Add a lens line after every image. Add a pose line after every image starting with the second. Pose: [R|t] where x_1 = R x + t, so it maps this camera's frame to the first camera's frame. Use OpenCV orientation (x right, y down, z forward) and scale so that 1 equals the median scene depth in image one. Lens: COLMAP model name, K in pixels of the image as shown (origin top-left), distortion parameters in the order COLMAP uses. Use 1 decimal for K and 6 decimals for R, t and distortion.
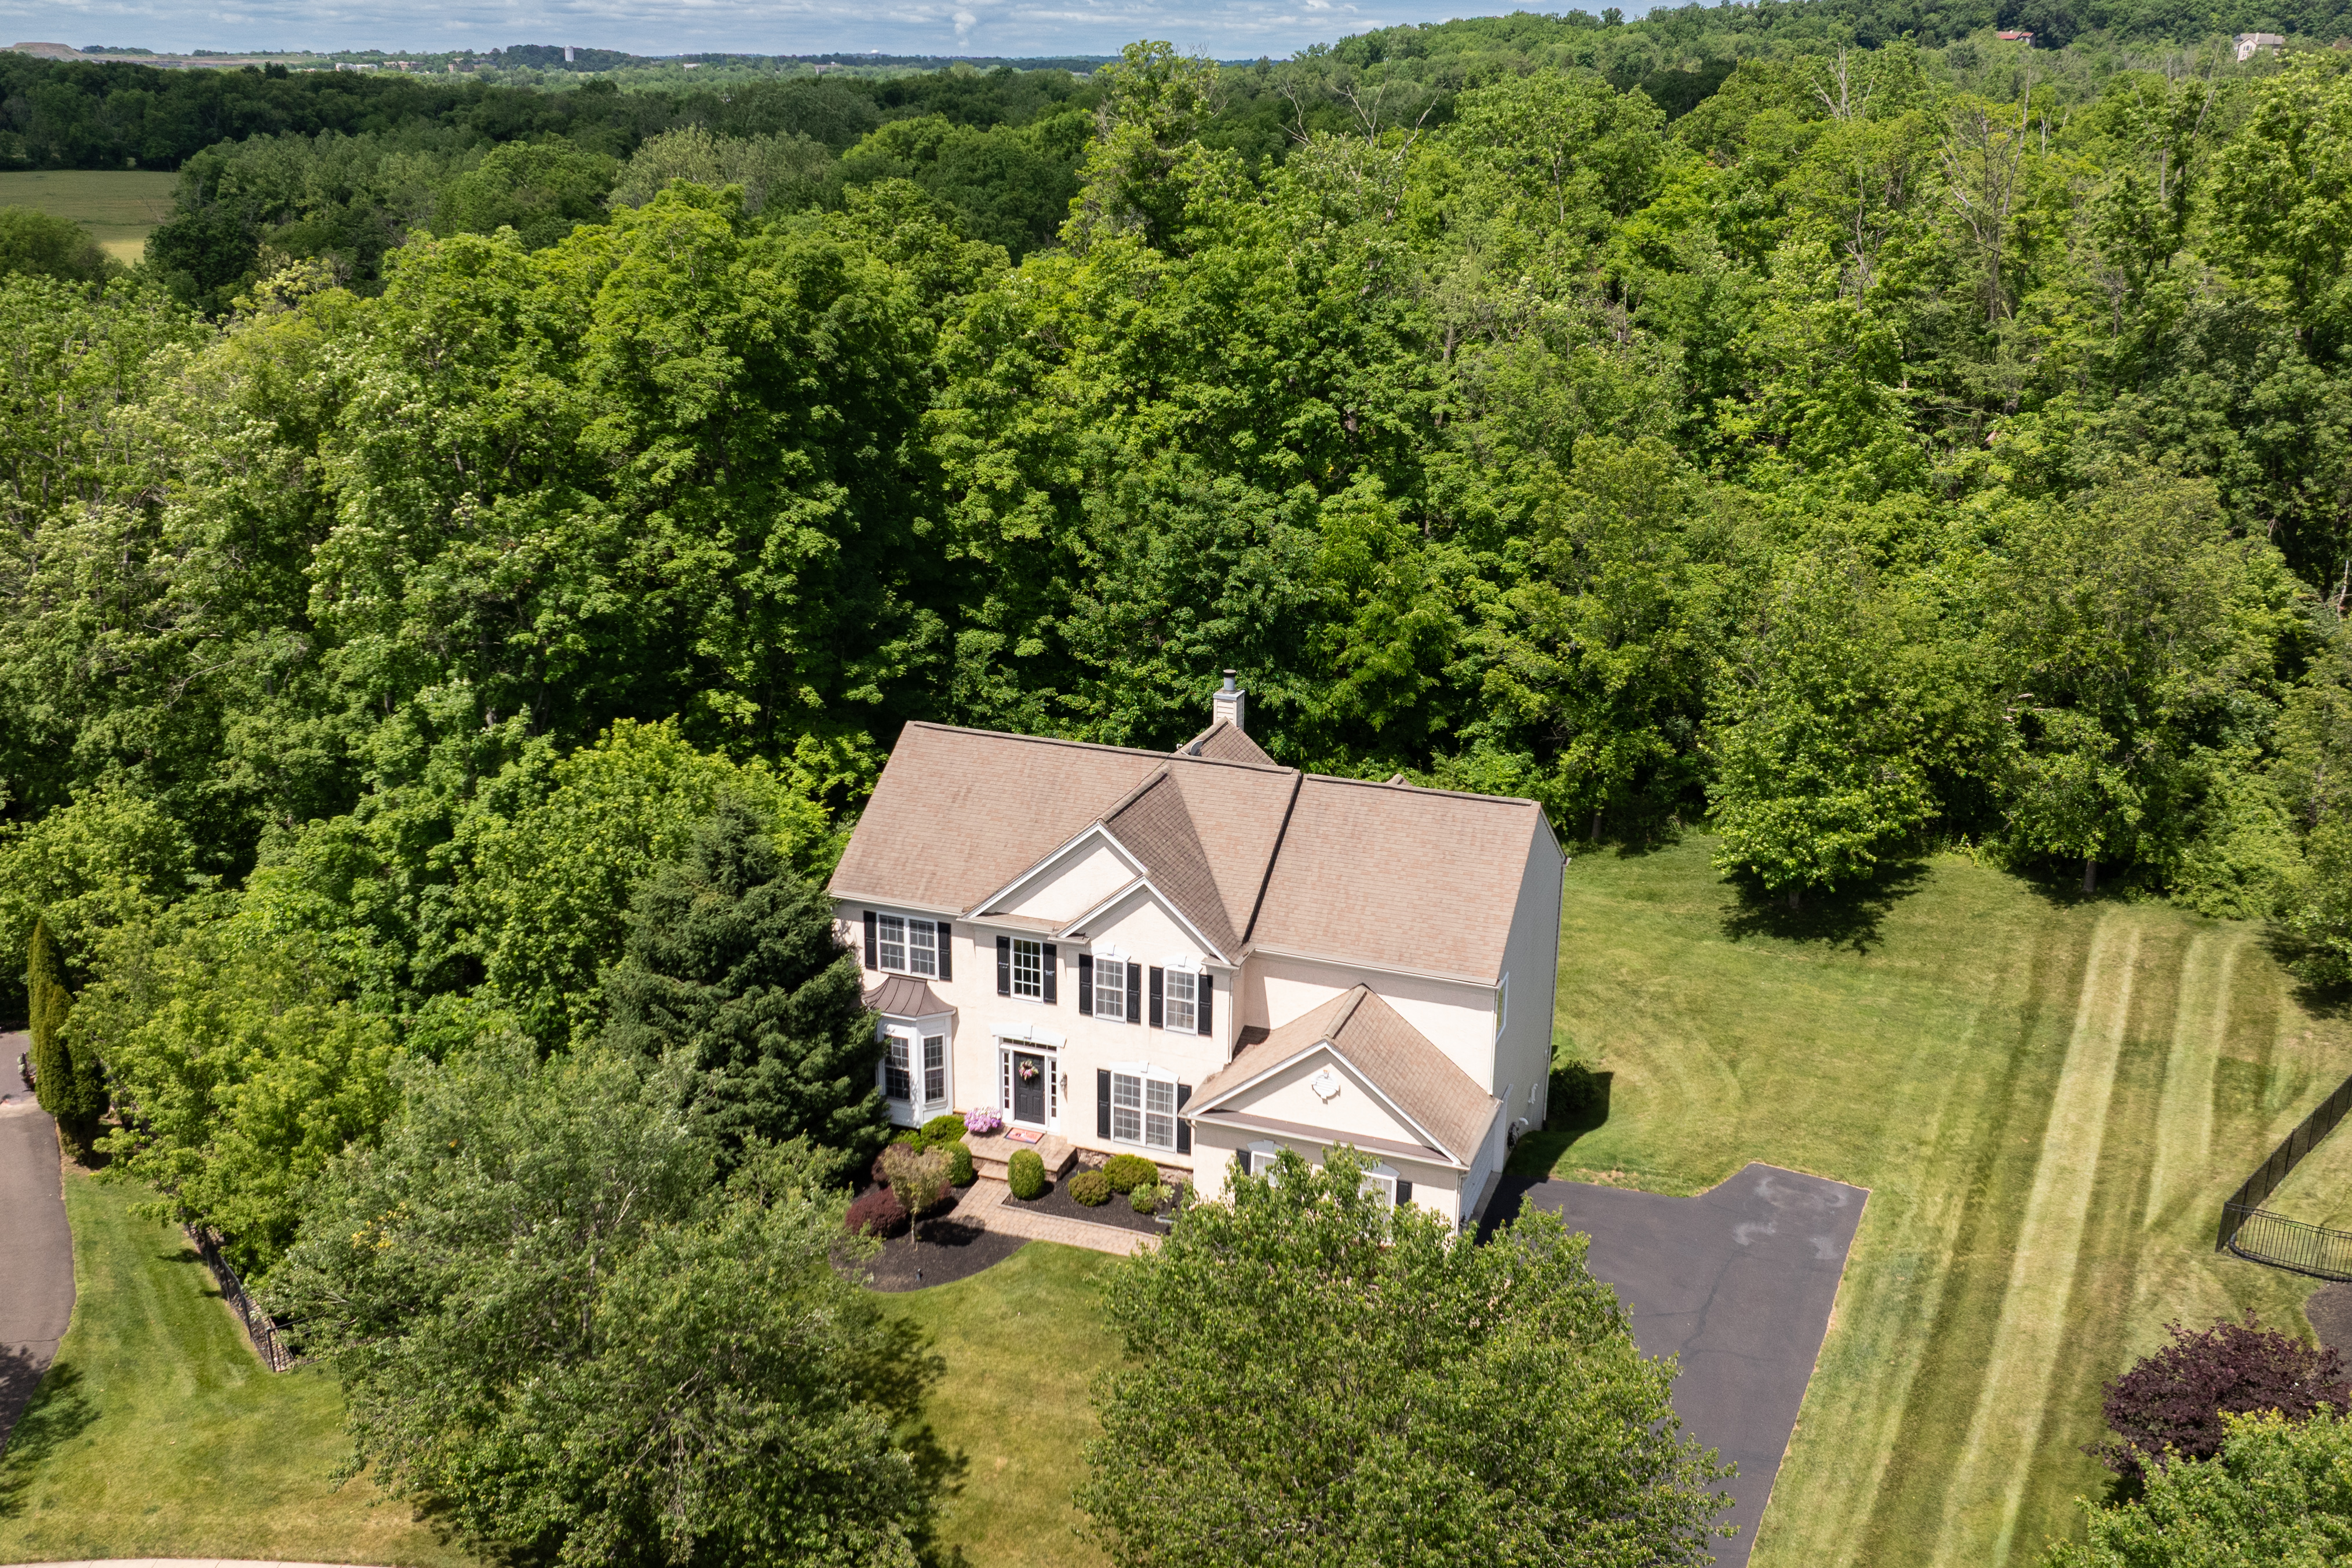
lens RADIAL K [[1661.4, 0, 1213.5], [0, 1661.4, 788.4], [0, 0, 1]] dist [-0.054643, -0.068548]
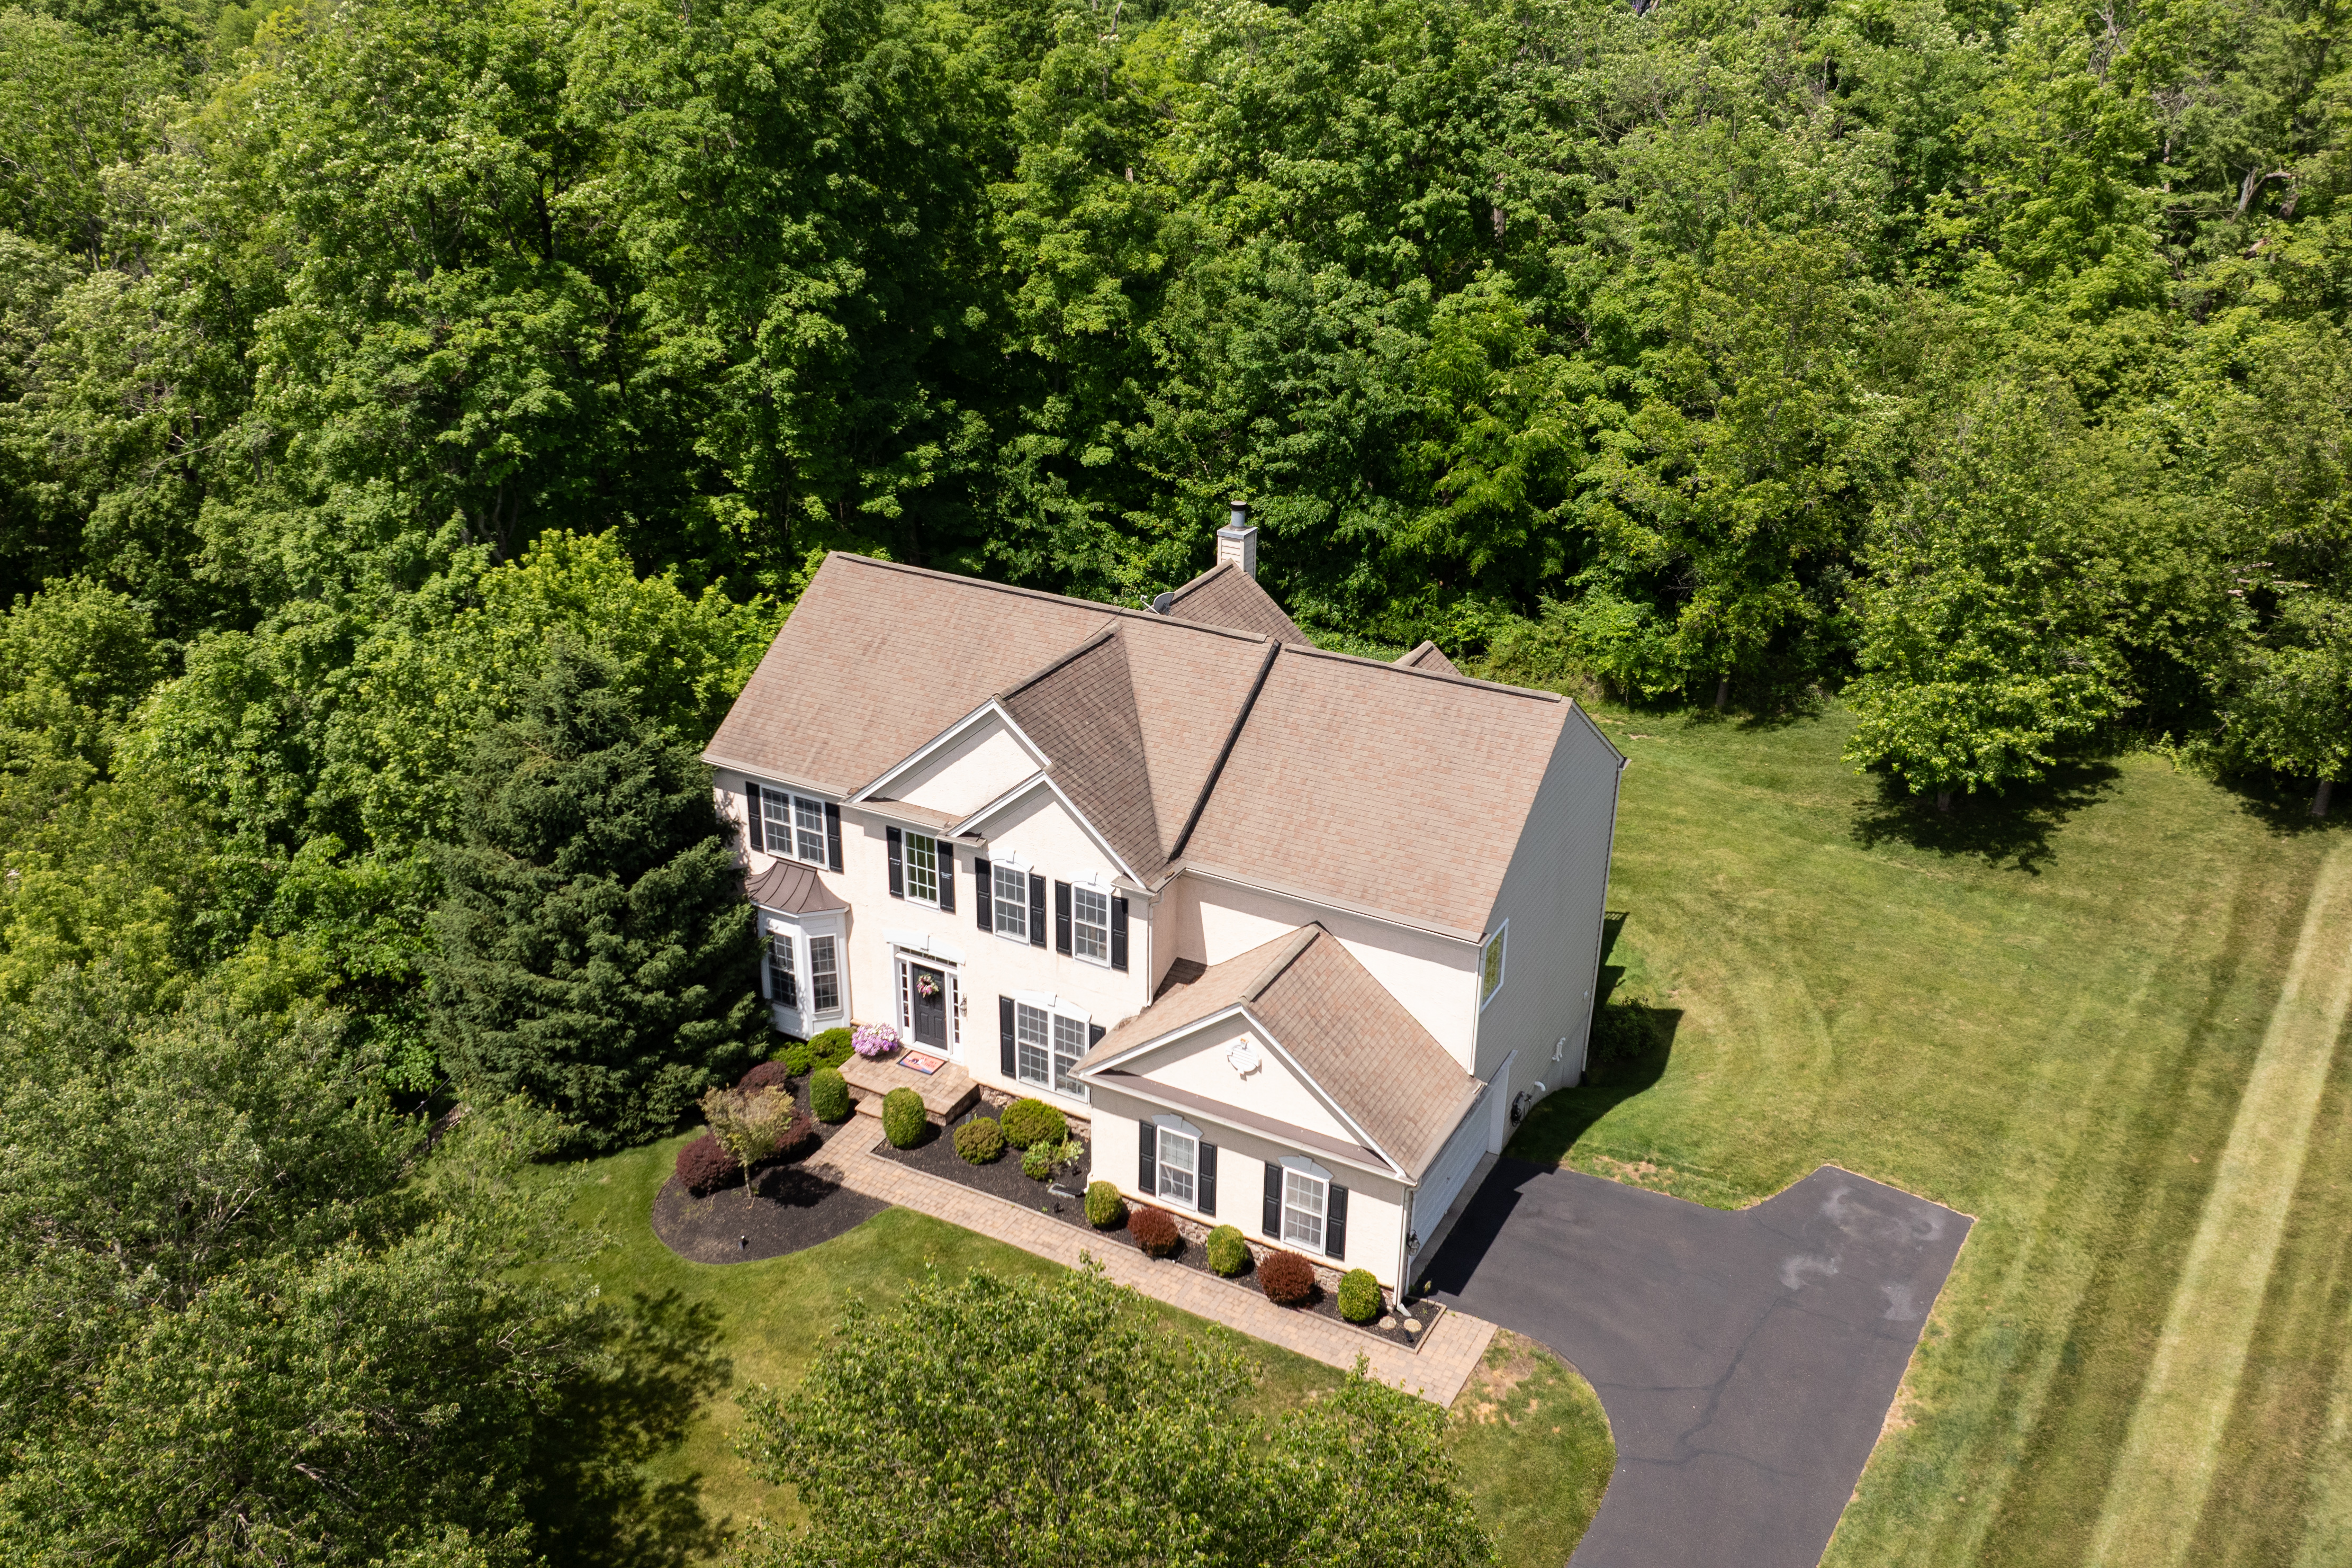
lens RADIAL K [[1679.7, 0, 1176.0], [0, 1679.7, 784.0], [0, 0, 1]] dist [-0.063864, 0.002299]
pose [[0.991505, 0.058277, -0.116282, 0.079025], [-0.044956, 0.992456, 0.114064, -0.023951], [0.122052, -0.107868, 0.986645, 0.154862]]
